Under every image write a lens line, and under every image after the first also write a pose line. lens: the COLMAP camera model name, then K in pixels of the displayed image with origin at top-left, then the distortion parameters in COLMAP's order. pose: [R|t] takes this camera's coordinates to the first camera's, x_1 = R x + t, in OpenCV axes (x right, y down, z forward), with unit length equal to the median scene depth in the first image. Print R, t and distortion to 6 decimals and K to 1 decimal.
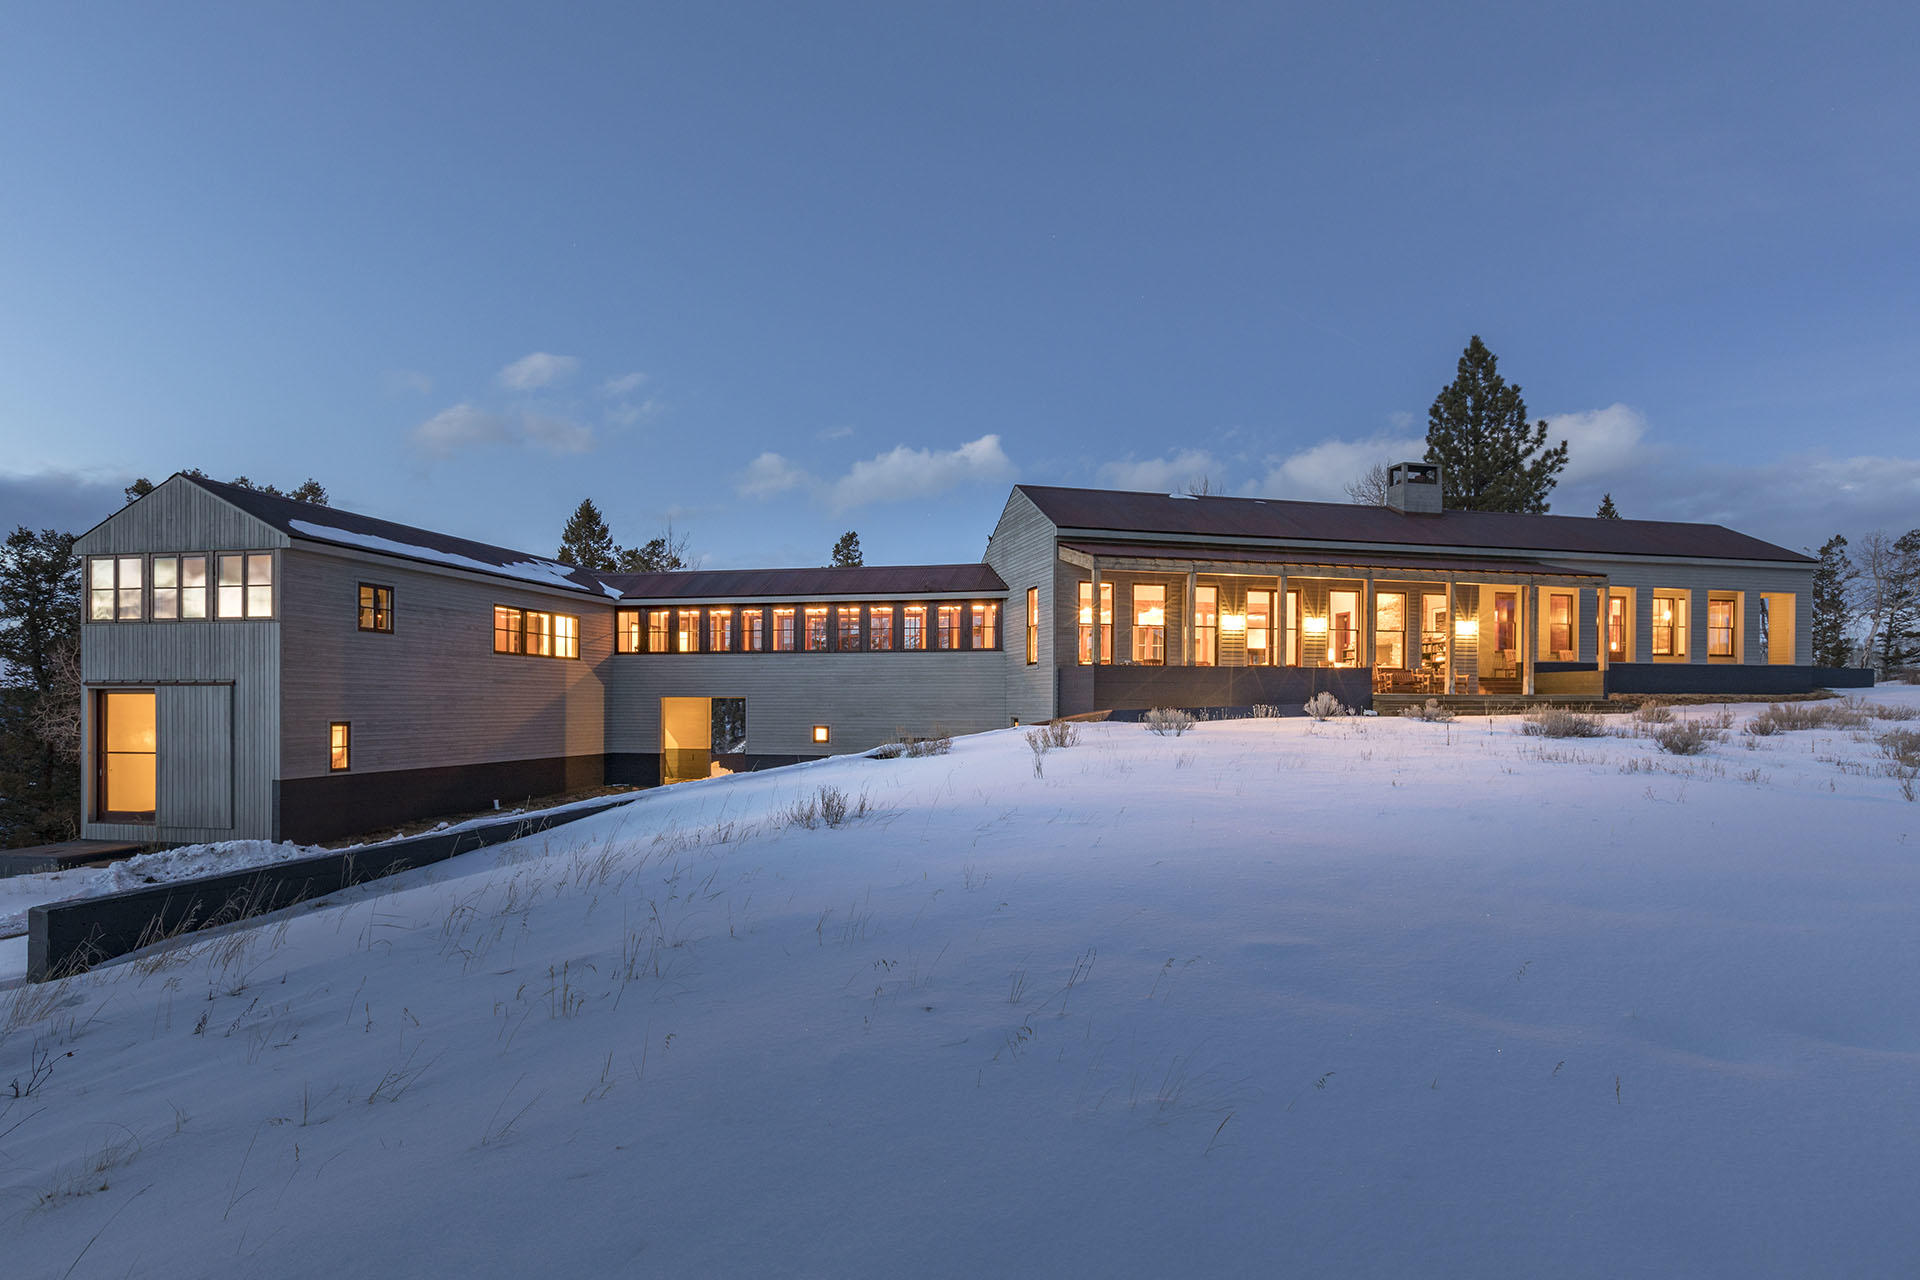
lens RADIAL K [[1003.0, 0, 960.0], [0, 1003.0, 640.0], [0, 0, 1]] dist [-0.000801, -0.000293]
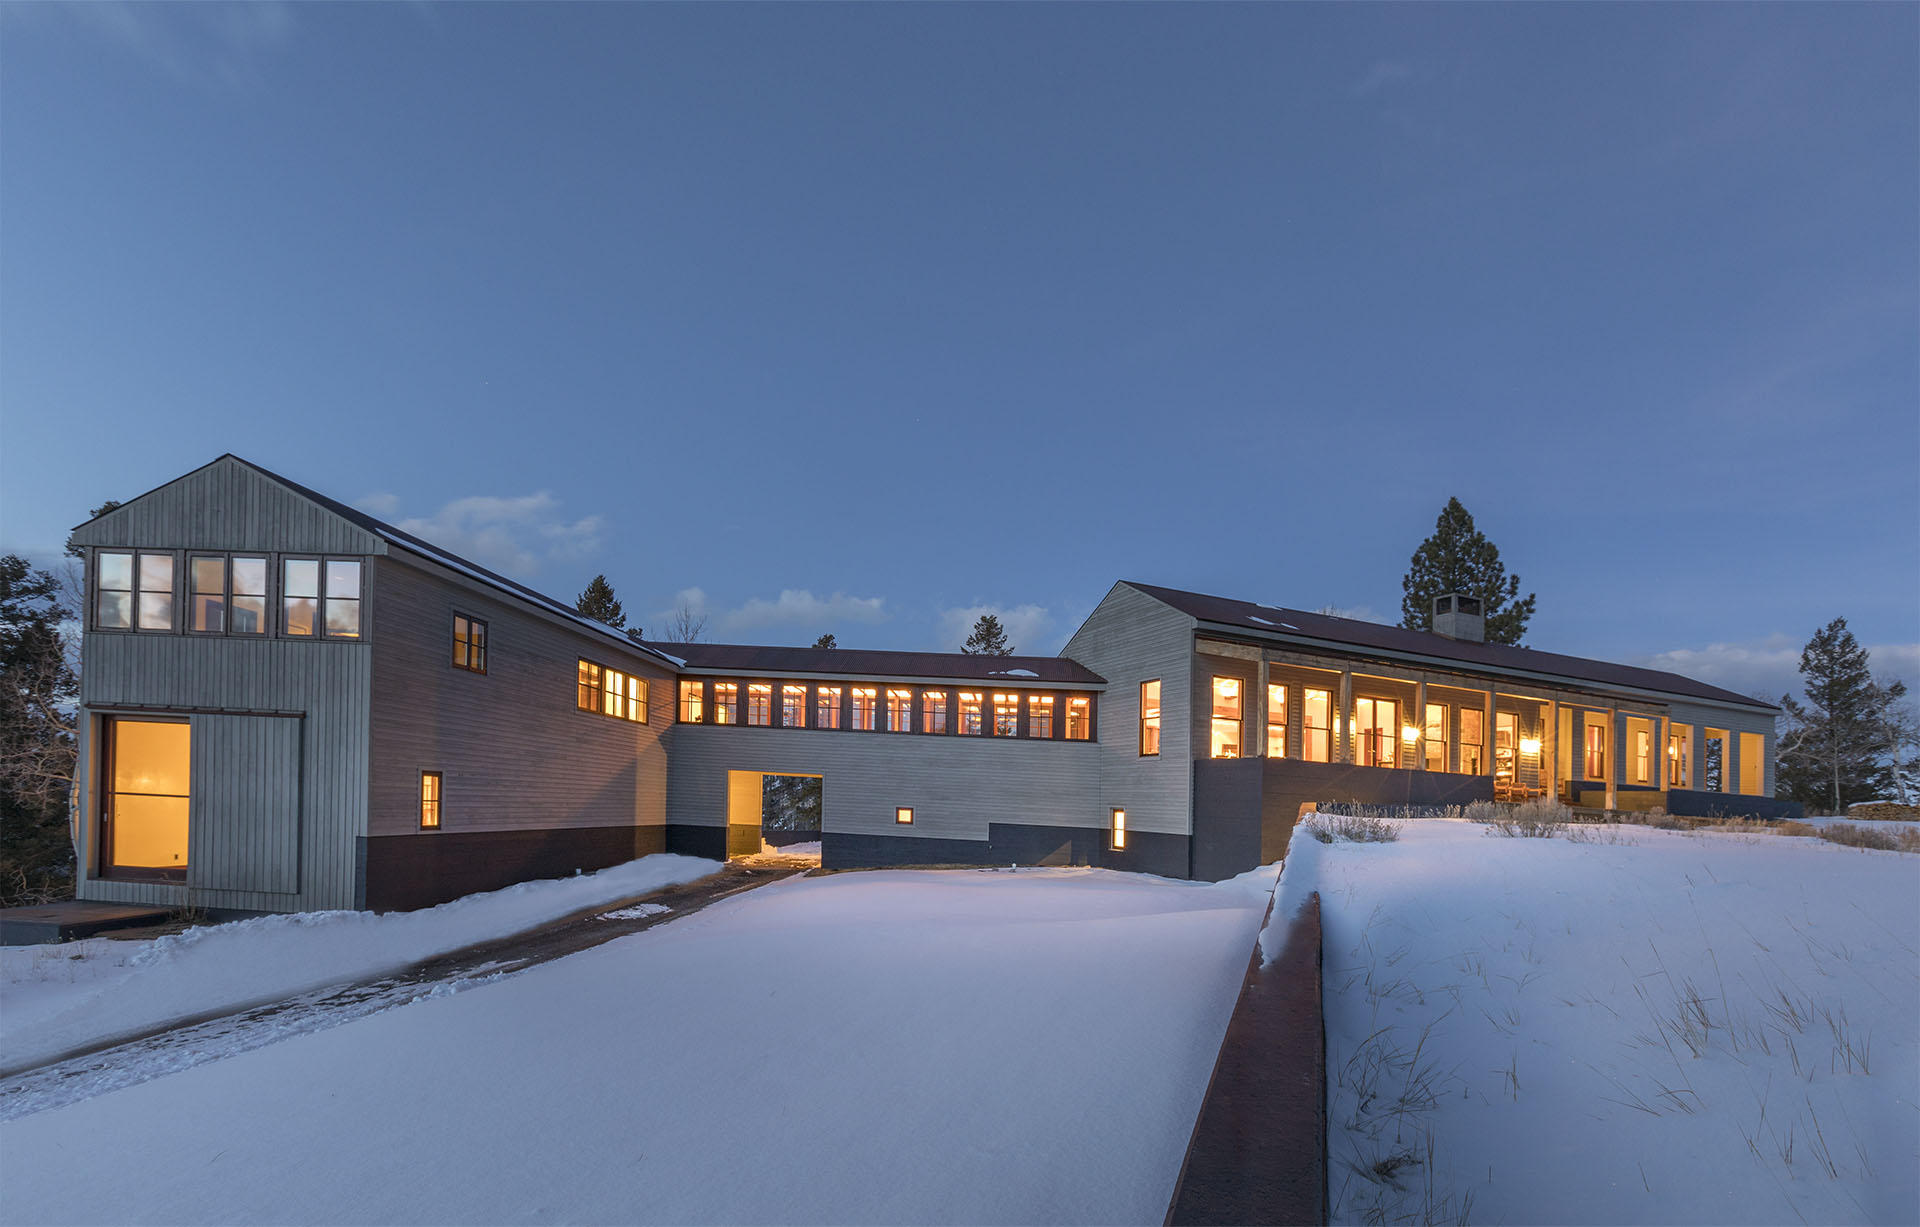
lens RADIAL K [[825.3, 0, 957.8], [0, 825.3, 766.2], [0, 0, 1]] dist [-0.002829, -0.000409]
pose [[0.985968, 0.057450, 0.156736, -0.259311], [-0.060384, 0.998077, 0.014019, 0.036604], [-0.155629, -0.023287, 0.987541, 0.218822]]
